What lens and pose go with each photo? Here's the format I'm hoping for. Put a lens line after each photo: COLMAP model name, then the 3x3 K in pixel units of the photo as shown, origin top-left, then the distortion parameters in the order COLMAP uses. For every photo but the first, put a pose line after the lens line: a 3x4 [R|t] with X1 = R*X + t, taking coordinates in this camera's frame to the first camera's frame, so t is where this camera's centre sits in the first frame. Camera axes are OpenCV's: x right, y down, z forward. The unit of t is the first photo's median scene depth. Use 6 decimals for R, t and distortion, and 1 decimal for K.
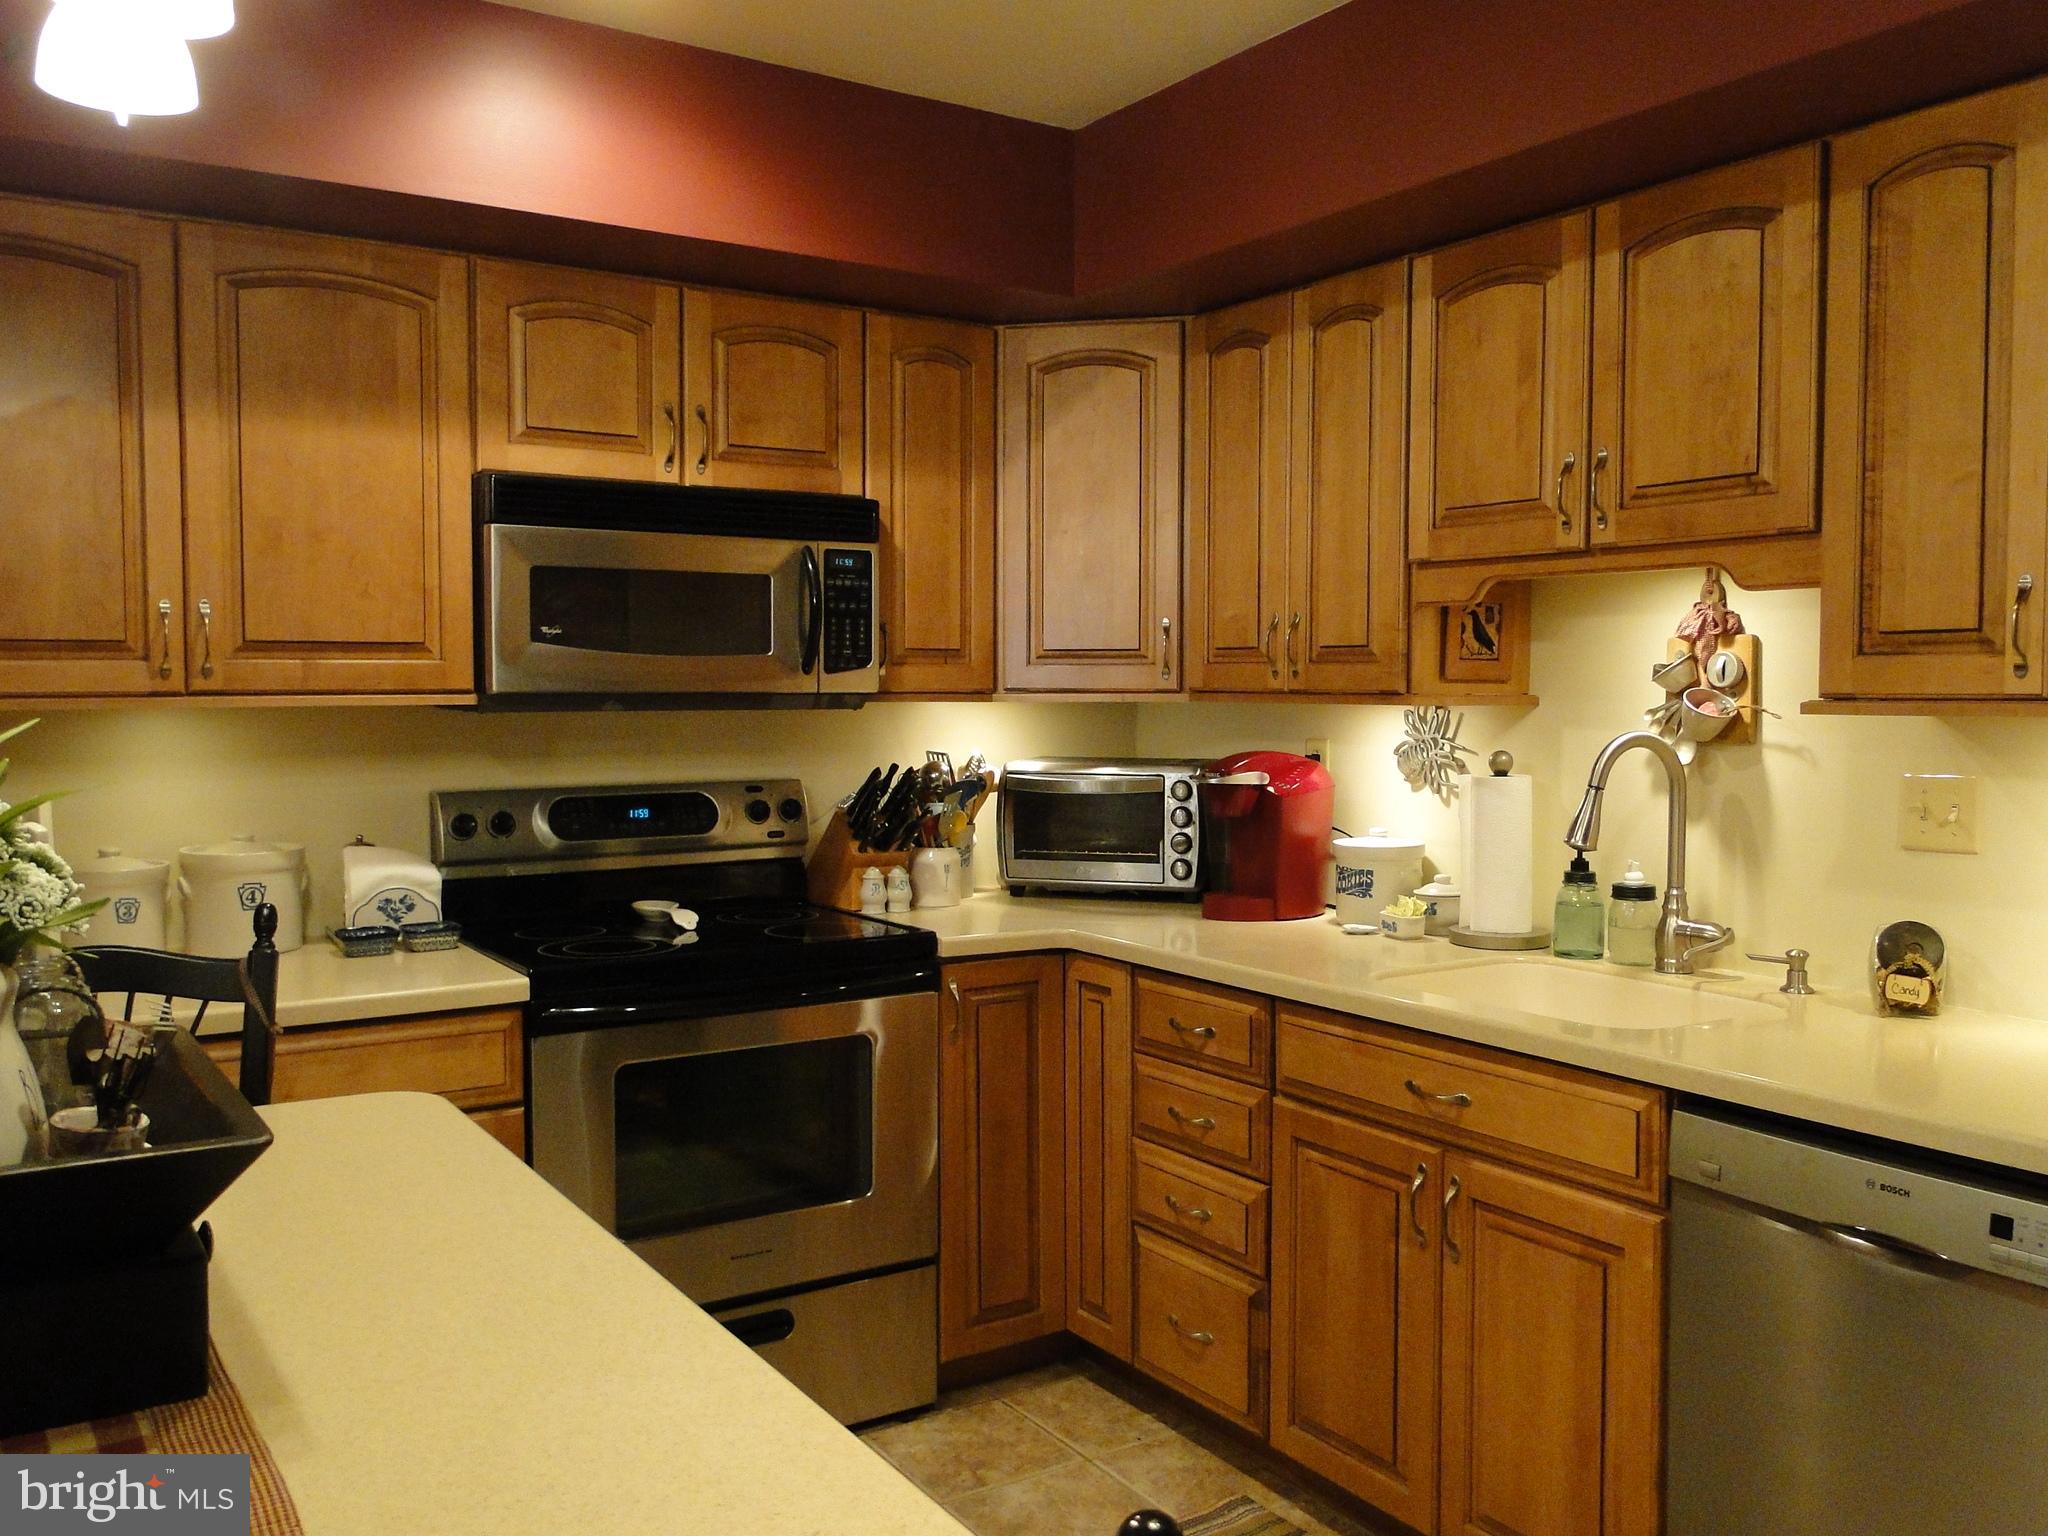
lens RADIAL K [[1684.5, 0, 1036.3], [0, 1684.5, 763.6], [0, 0, 1]] dist [0.004529, -0.014811]
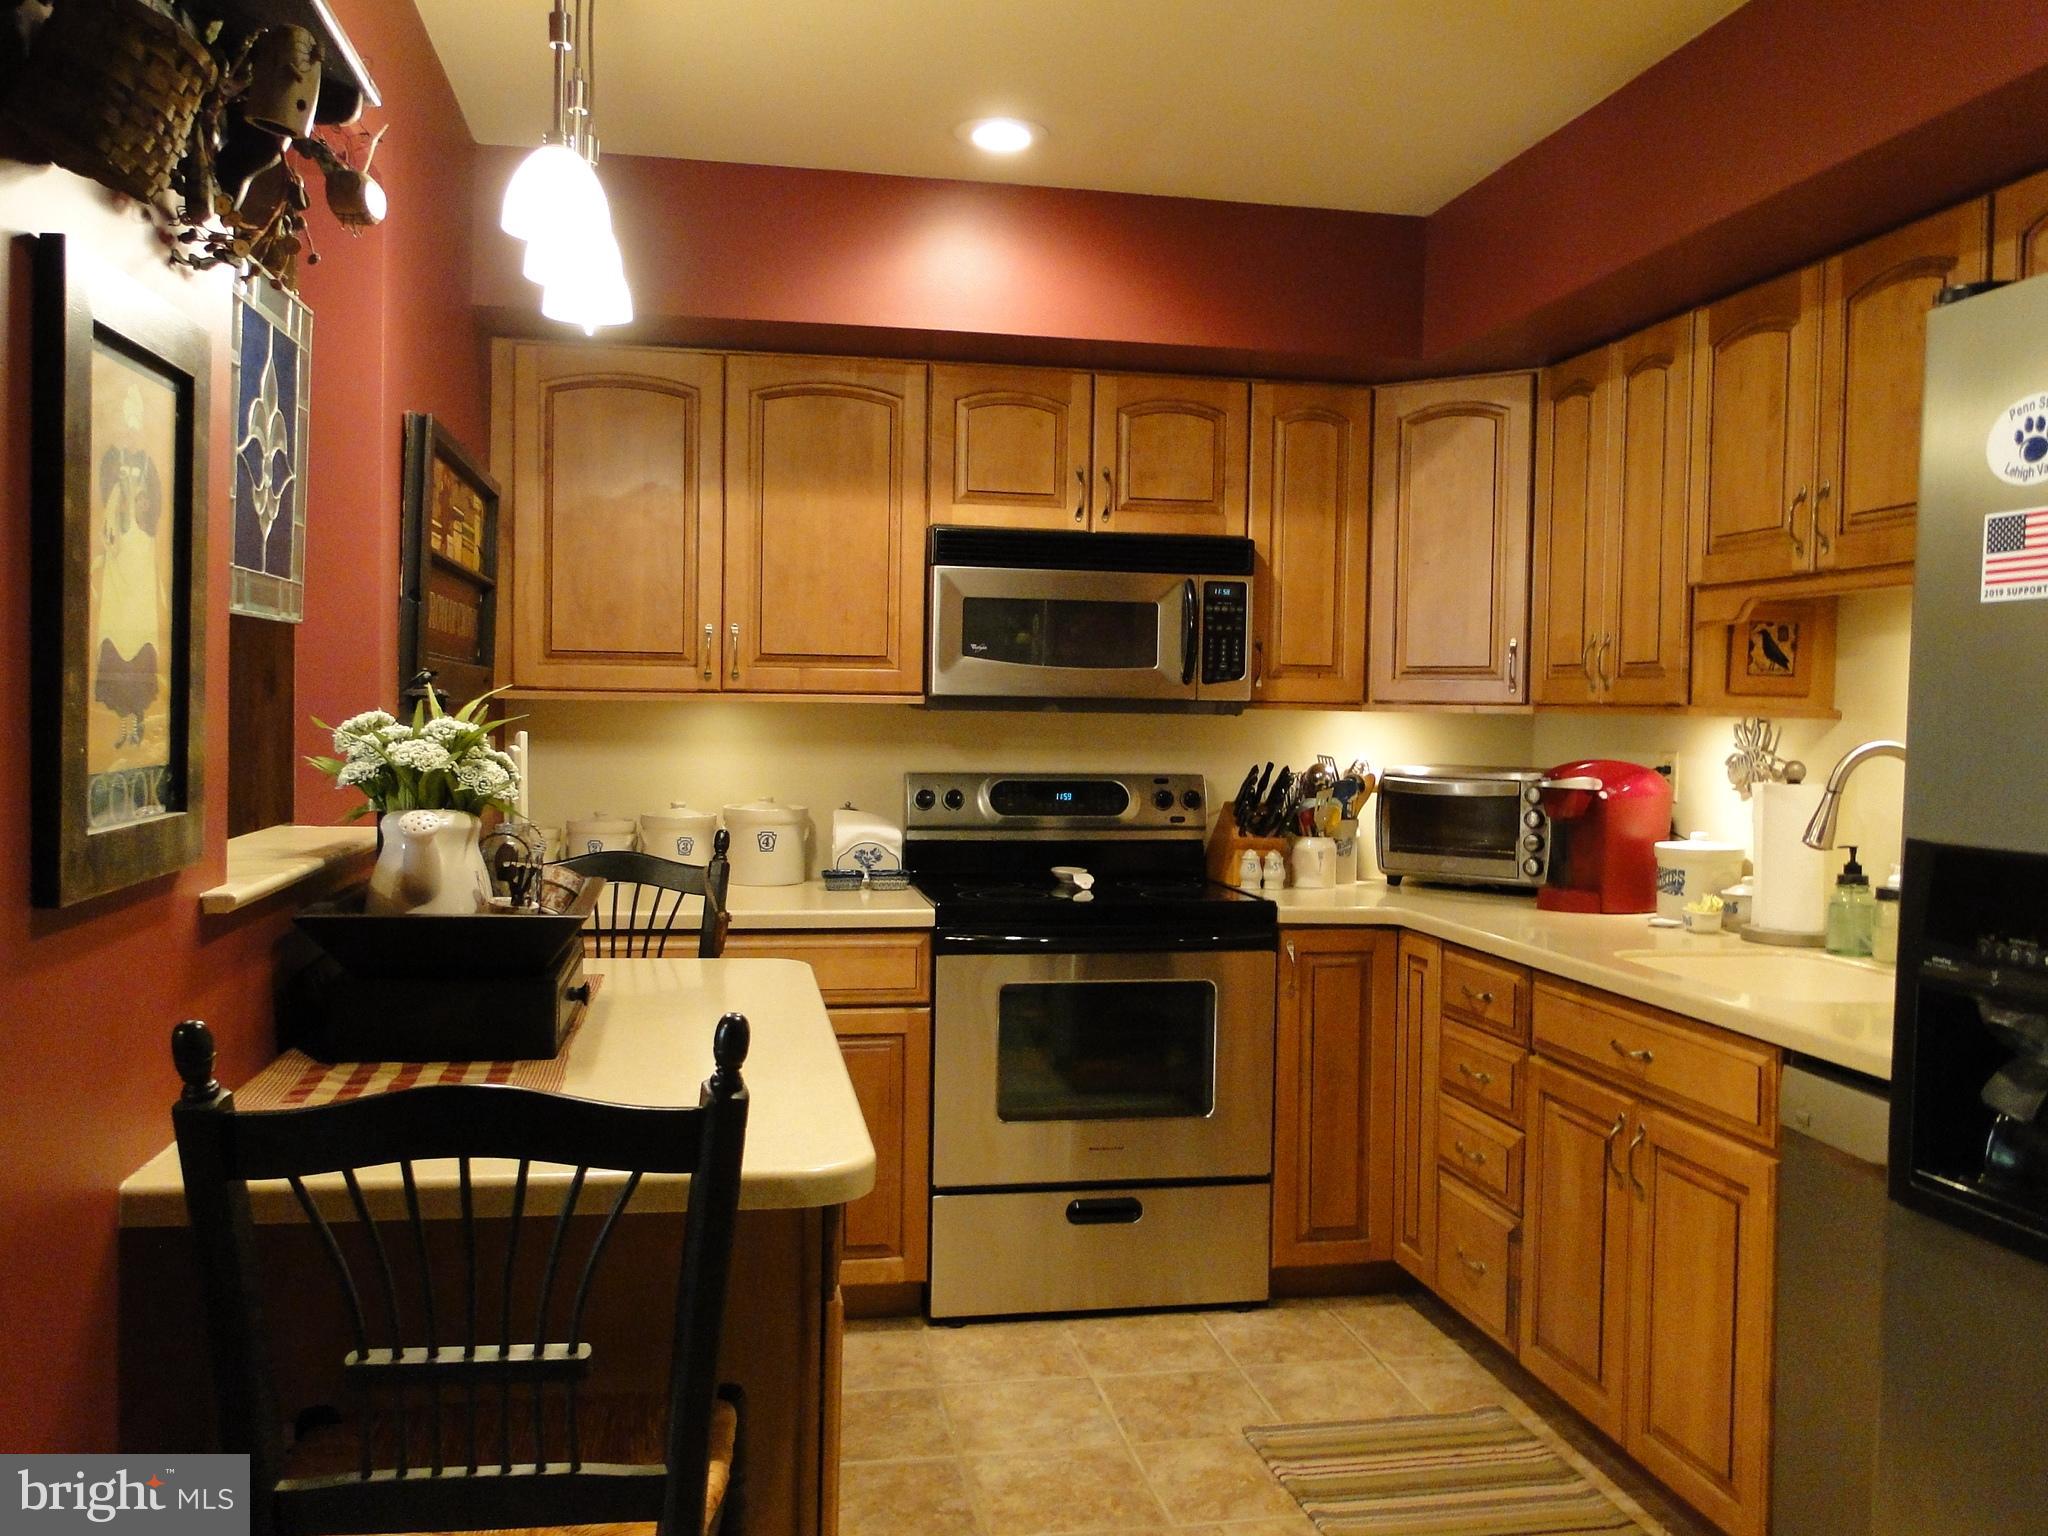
lens RADIAL K [[1684.5, 0, 1036.3], [0, 1684.5, 763.6], [0, 0, 1]] dist [0.004529, -0.014811]
pose [[0.925211, 0.026888, -0.378499, 0.236095], [-0.034299, 0.999329, -0.012852, 0.024388], [0.377900, 0.024873, 0.925512, -0.170379]]
